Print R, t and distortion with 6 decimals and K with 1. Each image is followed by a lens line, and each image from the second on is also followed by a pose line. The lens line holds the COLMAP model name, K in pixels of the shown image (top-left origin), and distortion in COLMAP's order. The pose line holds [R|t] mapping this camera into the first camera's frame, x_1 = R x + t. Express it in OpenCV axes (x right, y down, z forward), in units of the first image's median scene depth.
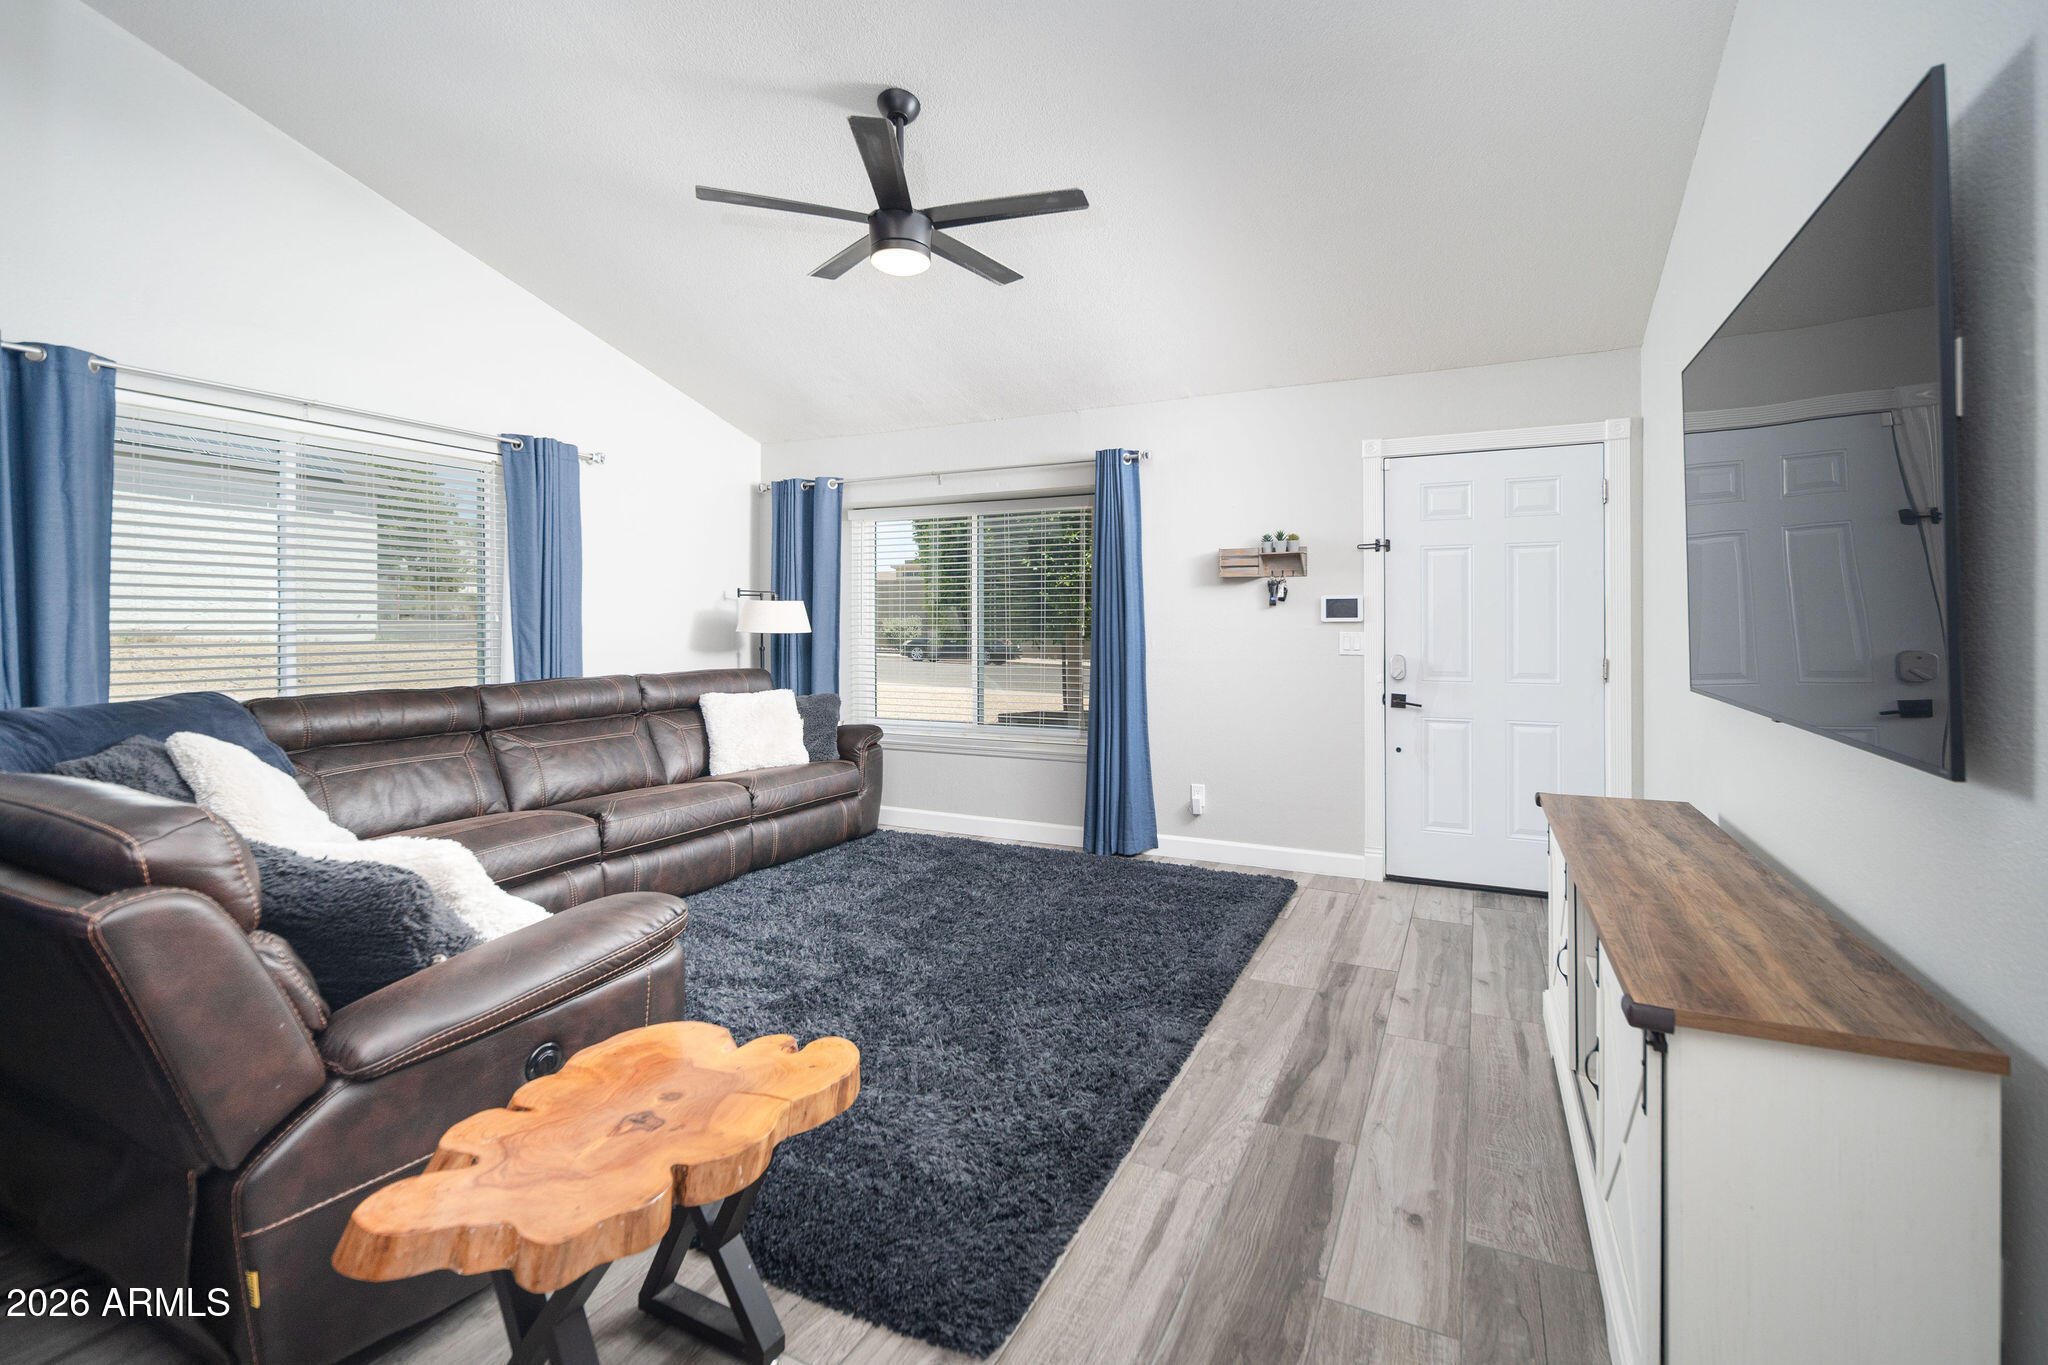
lens RADIAL K [[894.3, 0, 1034.8], [0, 894.3, 608.2], [0, 0, 1]] dist [-0.000354, -0.000068]
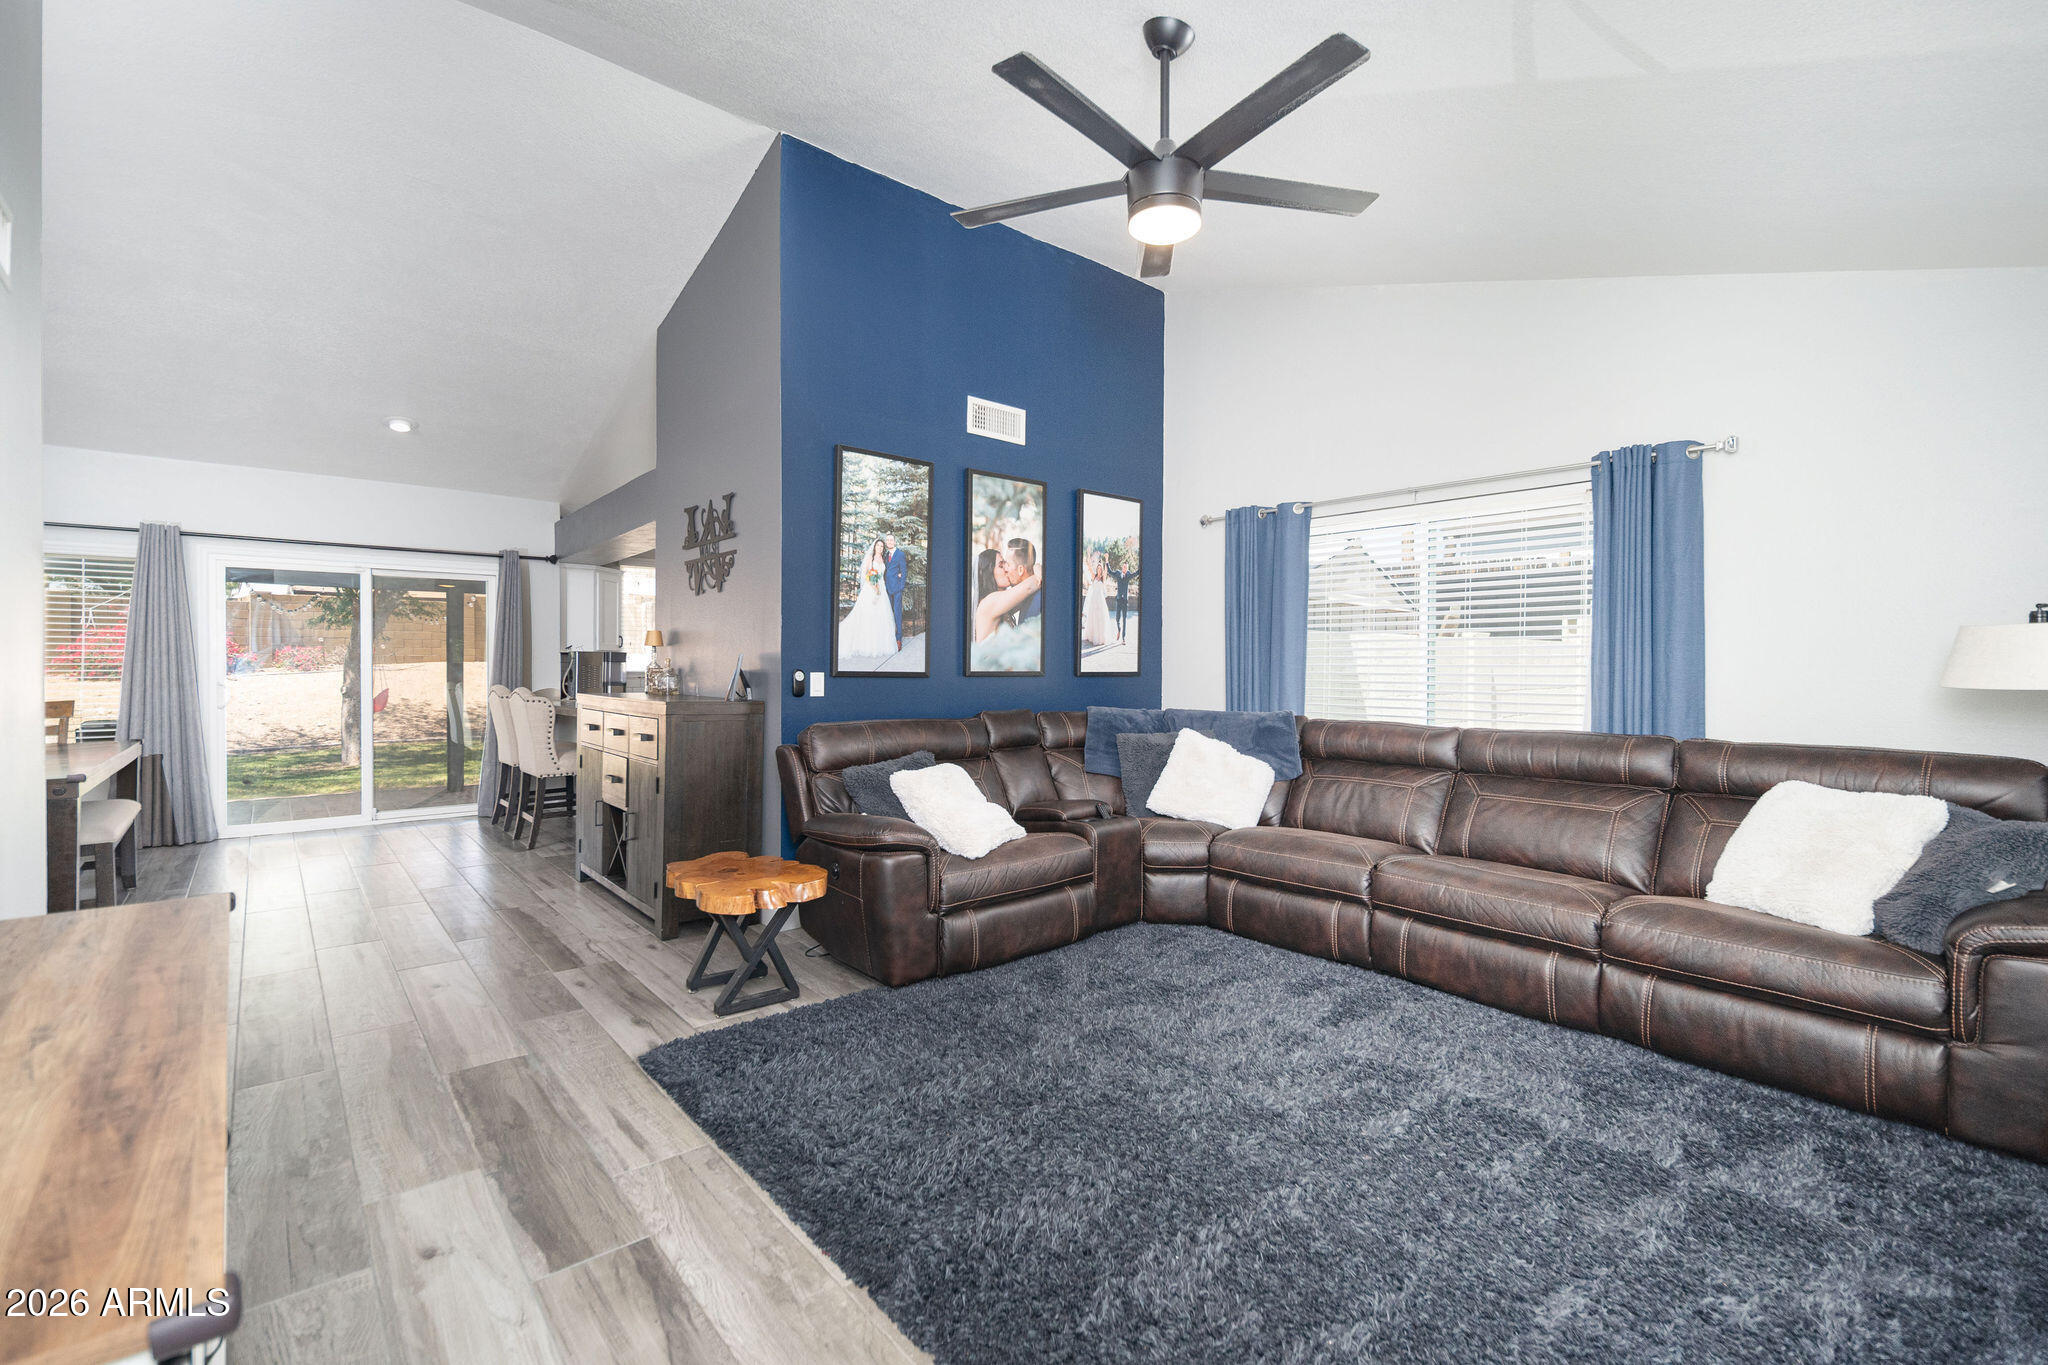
lens RADIAL K [[859.2, 0, 1024.0], [0, 859.2, 682.5], [0, 0, 1]] dist [-0.000374, -0.000051]
pose [[-0.374302, 0.016961, -0.927152, 0.814537], [0.012068, 0.999837, 0.013418, 0.024760], [0.927228, -0.006166, -0.374446, 1.525279]]
